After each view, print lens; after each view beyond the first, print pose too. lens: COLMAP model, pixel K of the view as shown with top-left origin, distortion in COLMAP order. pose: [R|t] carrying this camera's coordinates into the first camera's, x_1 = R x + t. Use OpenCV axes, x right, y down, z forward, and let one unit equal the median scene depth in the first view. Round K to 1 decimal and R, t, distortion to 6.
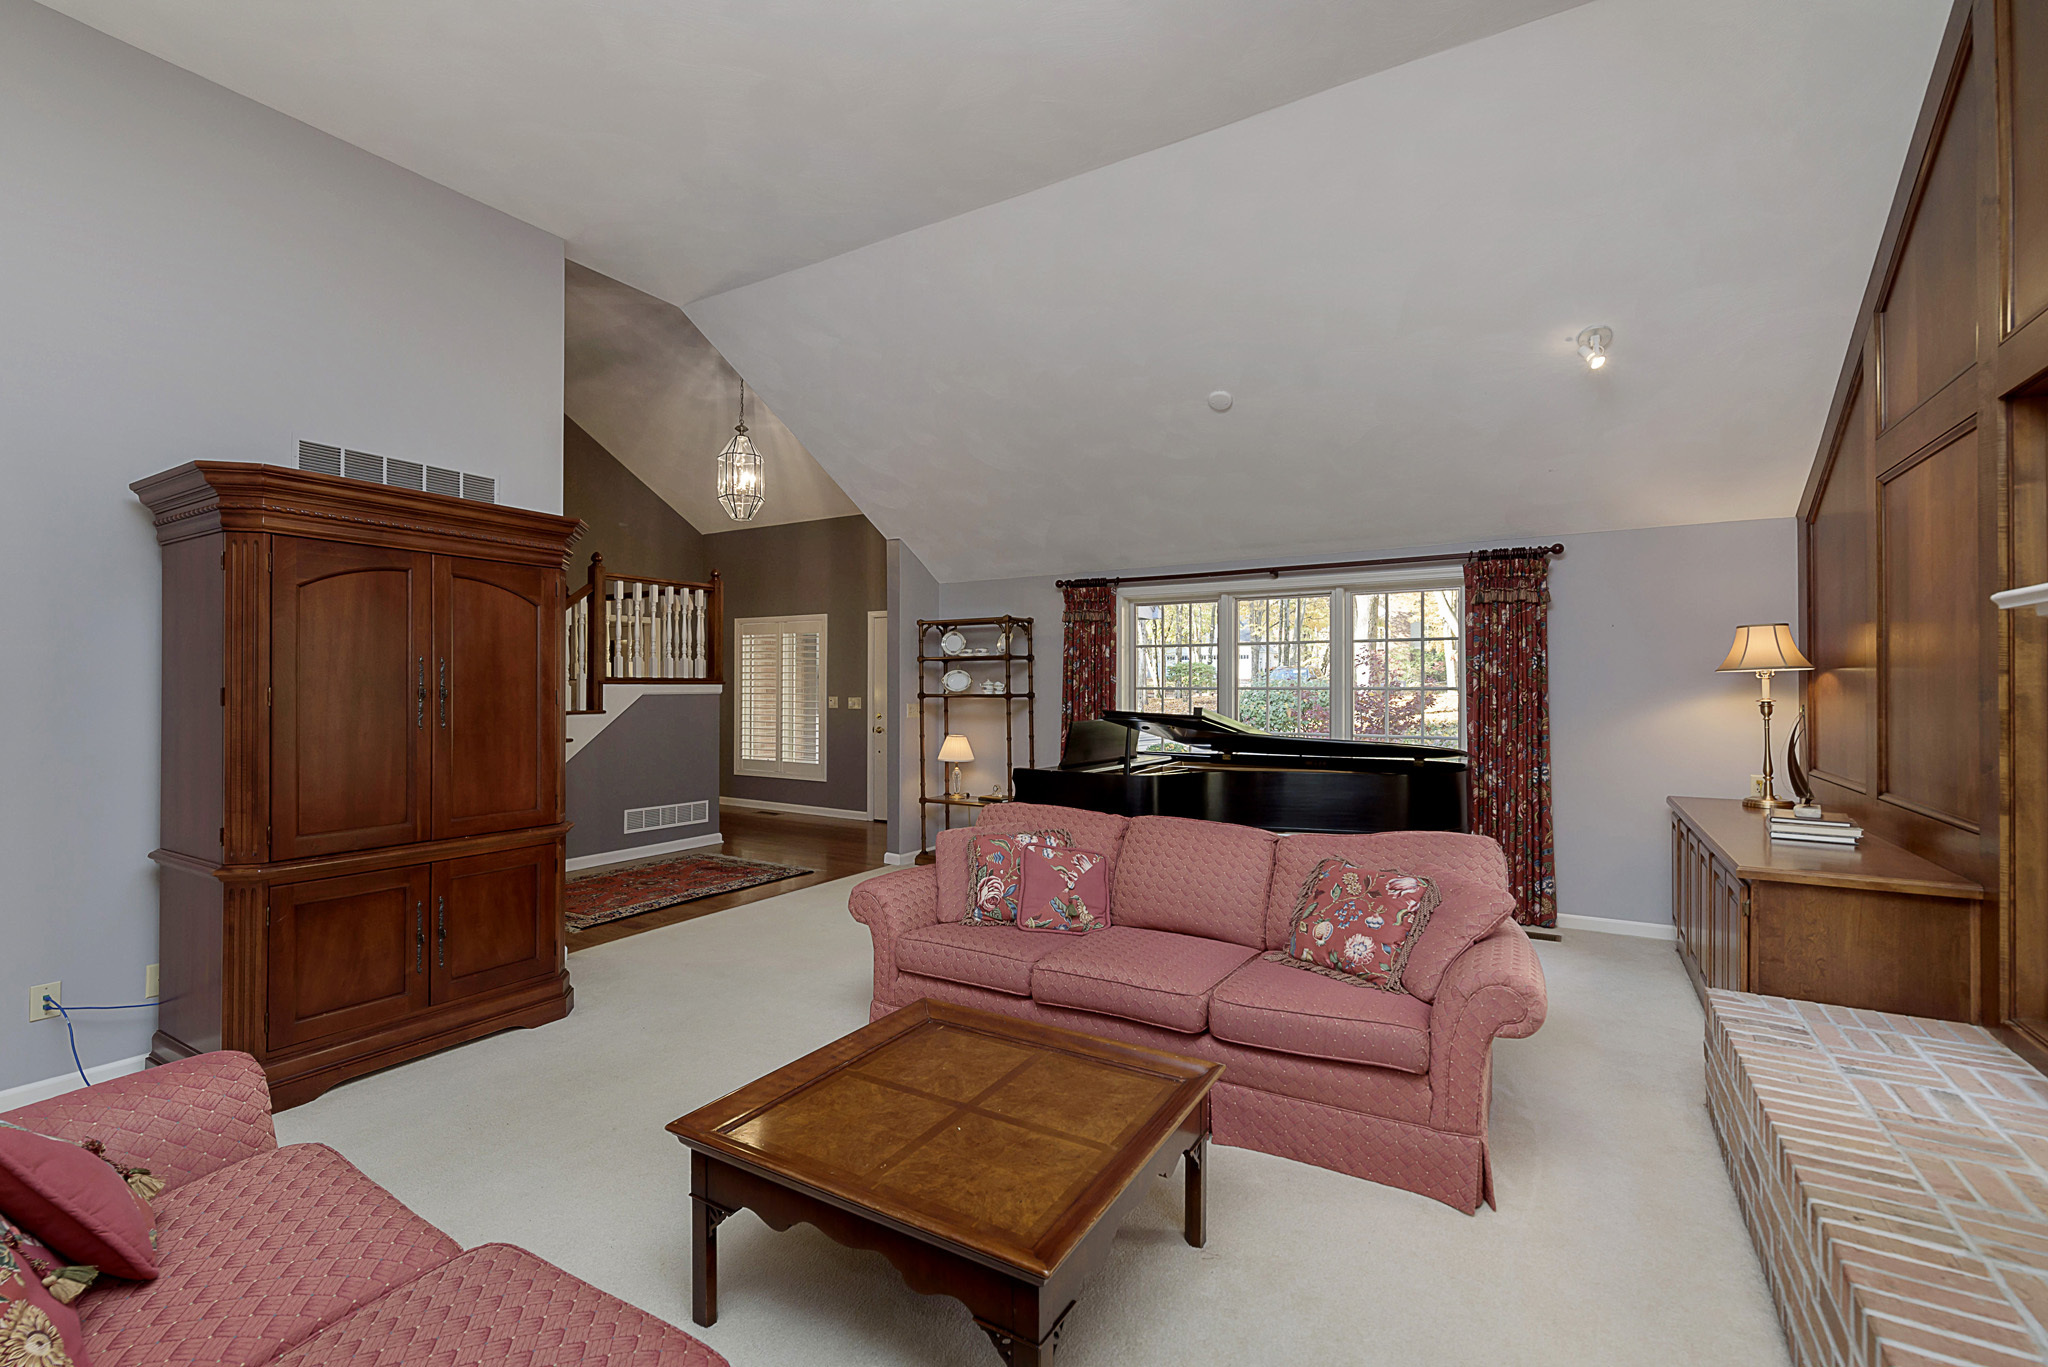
lens RADIAL K [[881.8, 0, 1021.4], [0, 881.8, 684.4], [0, 0, 1]] dist [-0.000763, -0.001696]
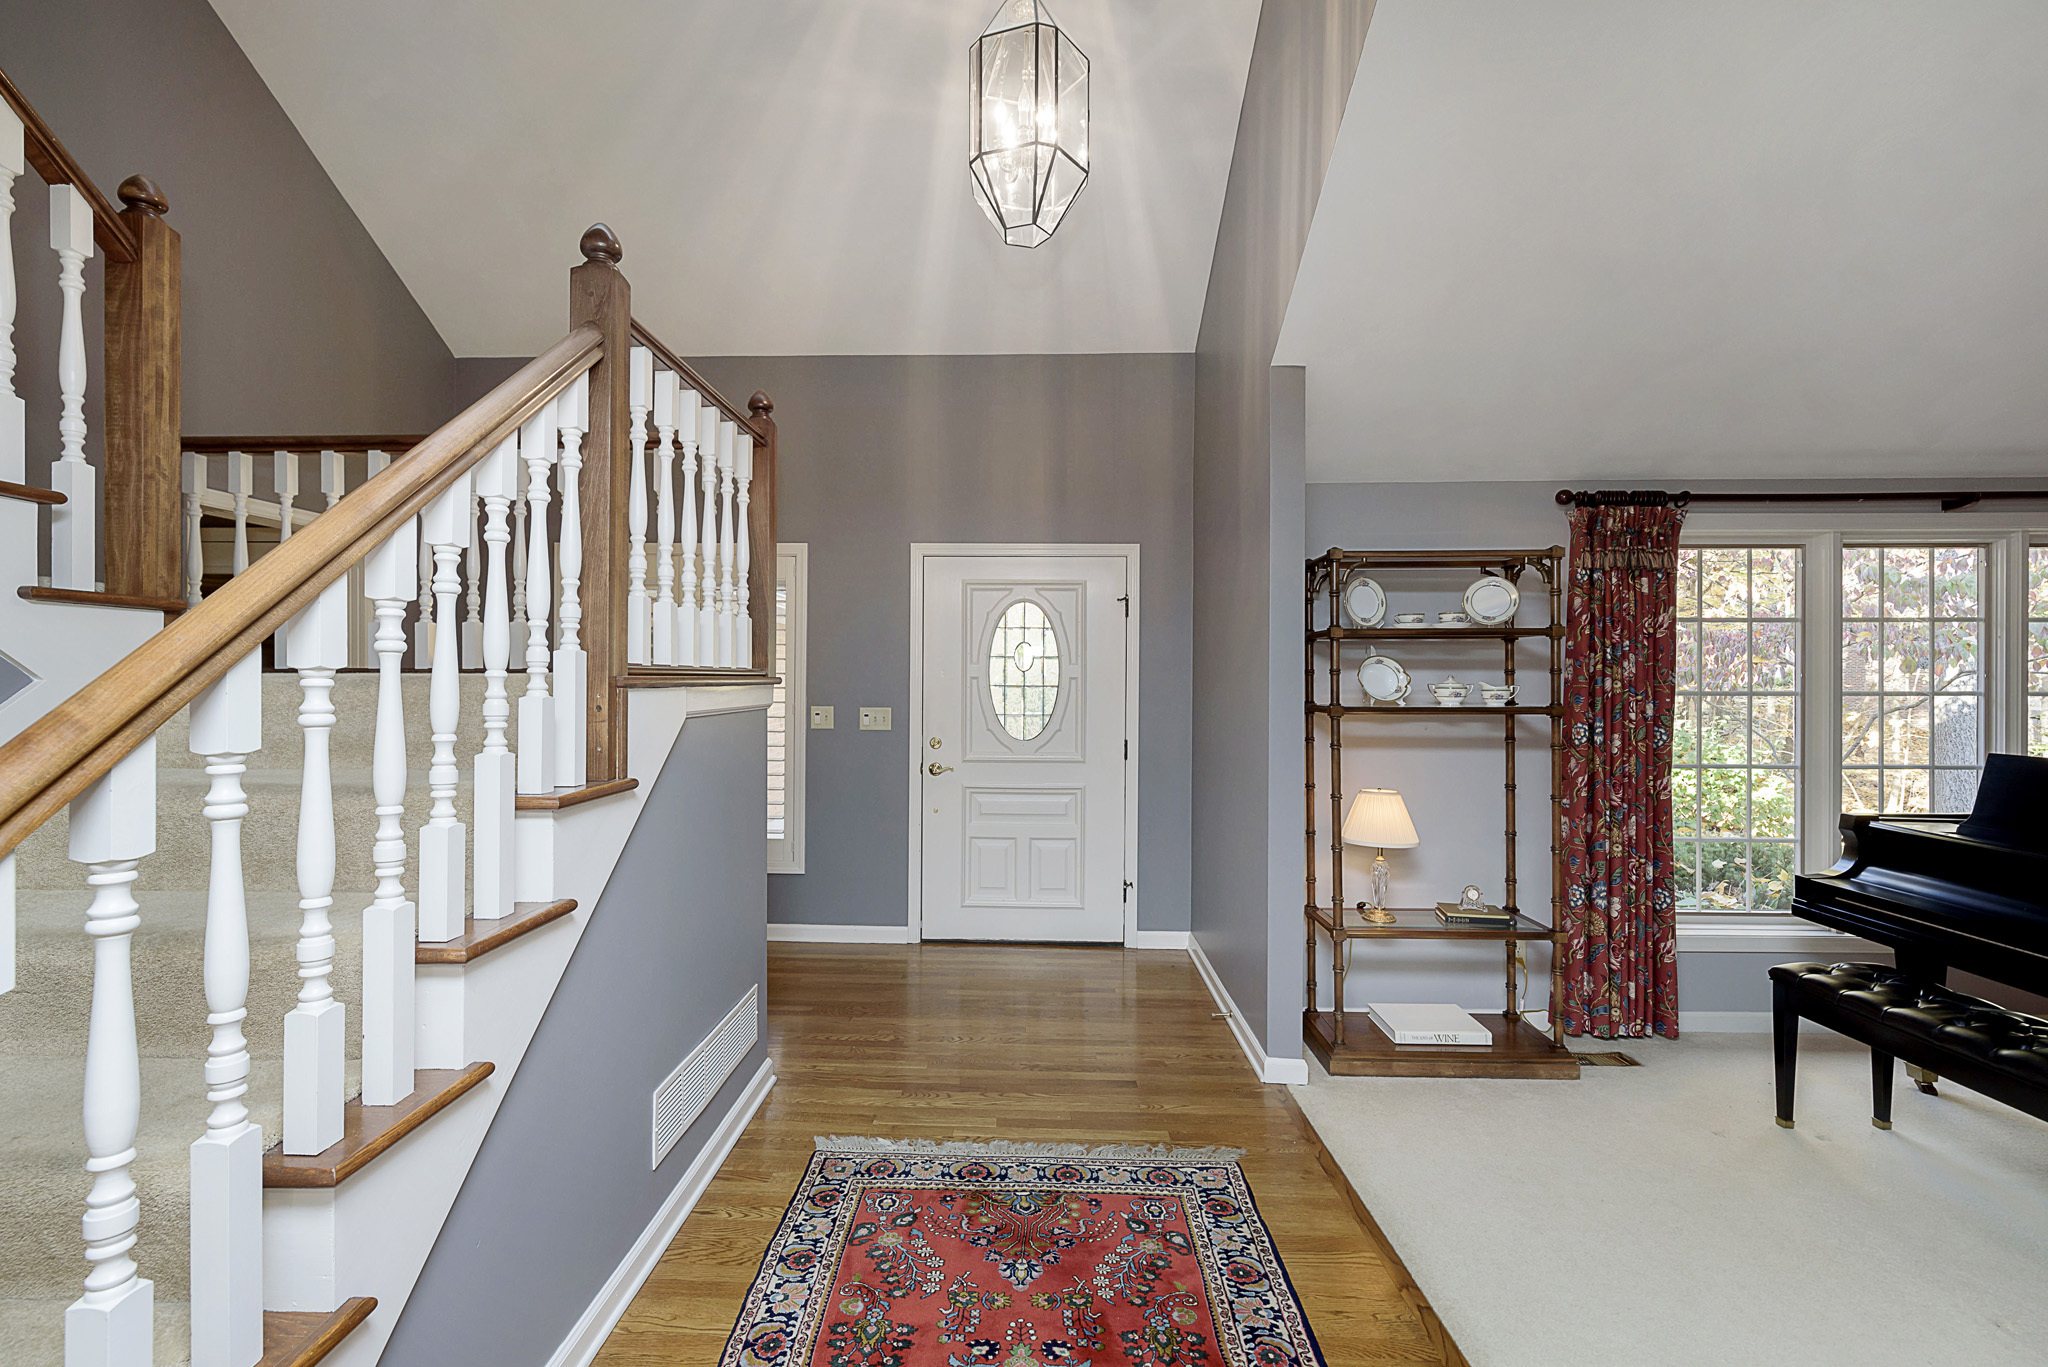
lens RADIAL K [[881.8, 0, 1012.0], [0, 881.8, 679.2], [0, 0, 1]] dist [-0.000763, -0.001696]
pose [[0.876036, 0.000175, 0.482246, -0.503564], [-0.001969, 0.999993, 0.003214, -0.005348], [-0.482243, -0.003765, 0.876030, 0.693482]]
